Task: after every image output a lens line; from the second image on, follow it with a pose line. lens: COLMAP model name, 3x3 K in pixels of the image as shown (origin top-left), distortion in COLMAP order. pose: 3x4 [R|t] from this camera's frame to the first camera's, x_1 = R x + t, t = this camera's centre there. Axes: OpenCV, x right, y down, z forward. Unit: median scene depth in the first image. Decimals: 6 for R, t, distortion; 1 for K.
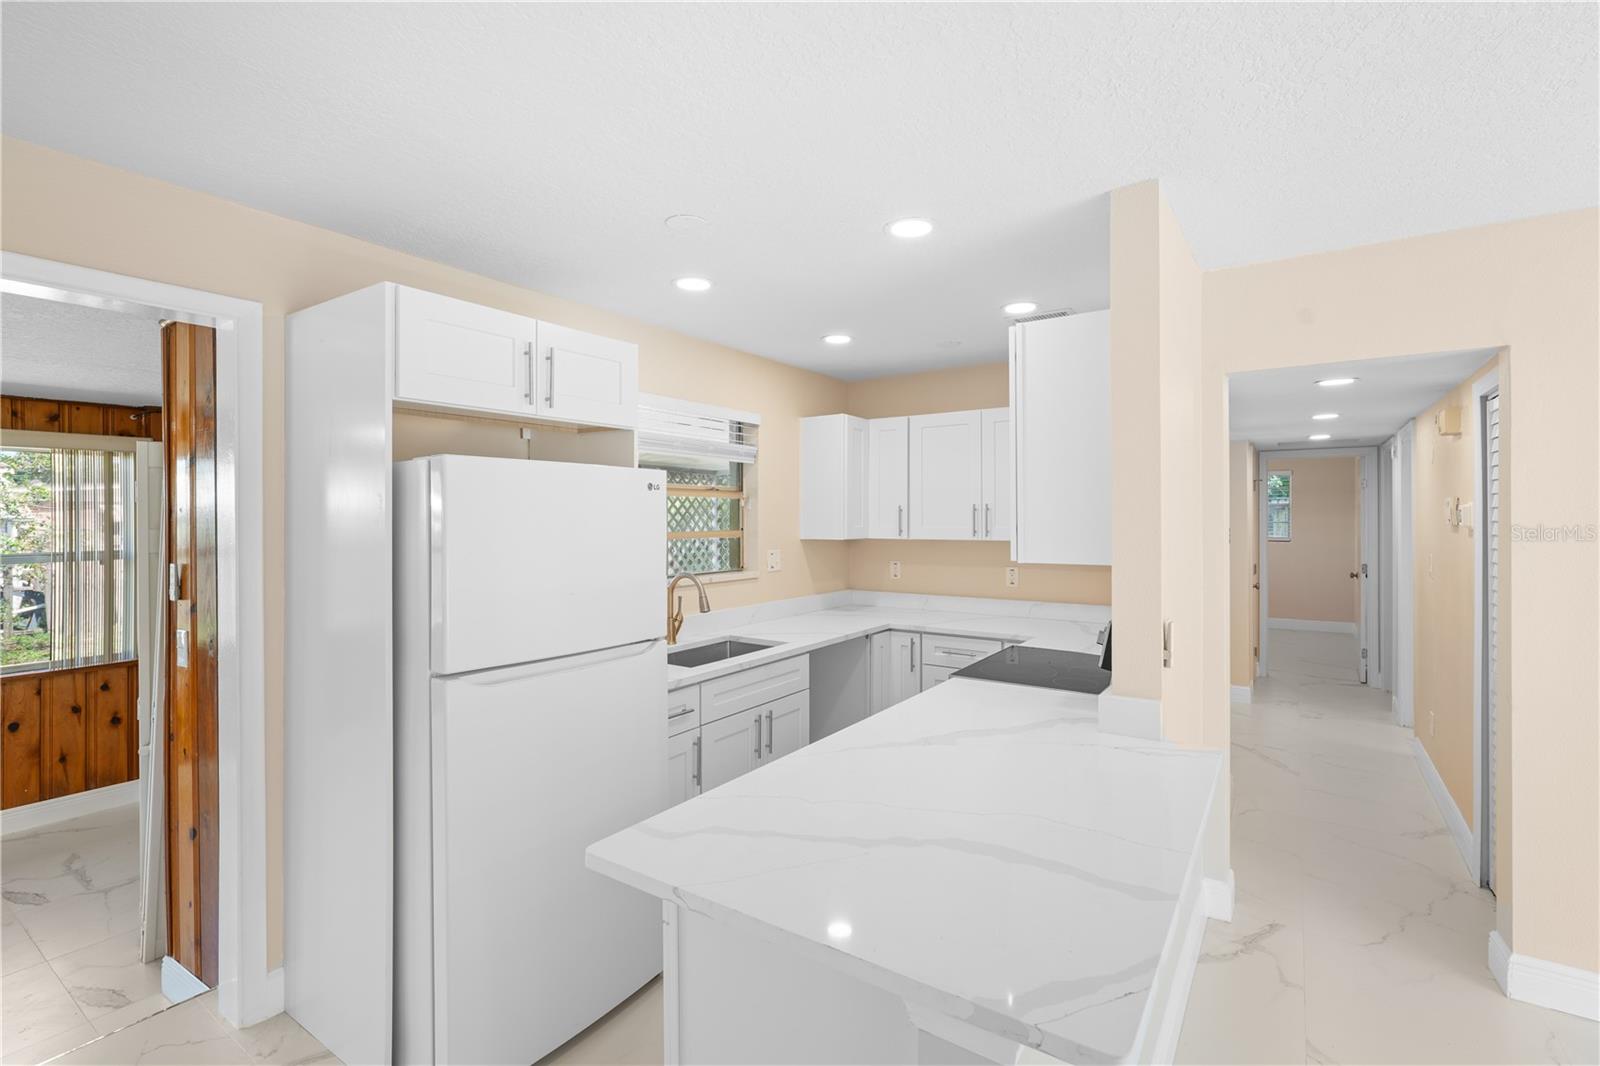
lens RADIAL K [[727.3, 0, 809.7], [0, 727.3, 514.3], [0, 0, 1]] dist [-0.004305, 0.000995]
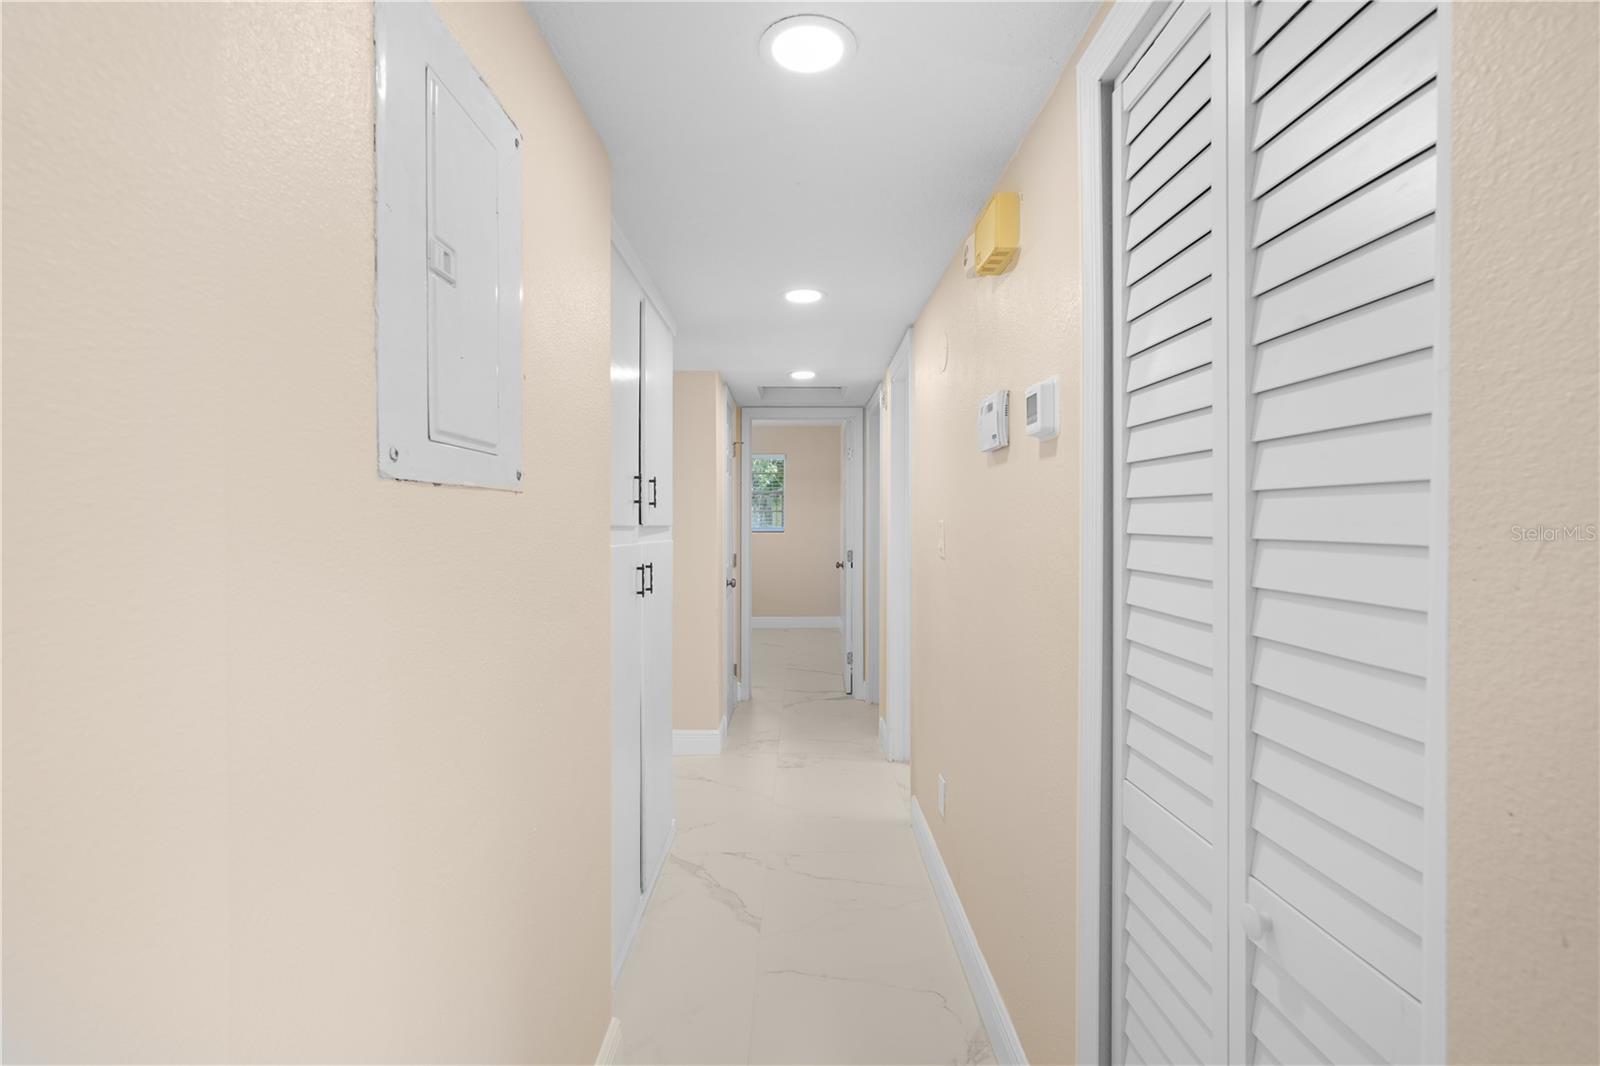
lens RADIAL K [[727.3, 0, 809.7], [0, 727.3, 514.3], [0, 0, 1]] dist [-0.004305, 0.000995]
pose [[0.824177, 0.006835, 0.566291, 0.262164], [-0.002764, 0.999964, -0.008047, 0.034848], [-0.566325, 0.005067, 0.824166, 0.349898]]
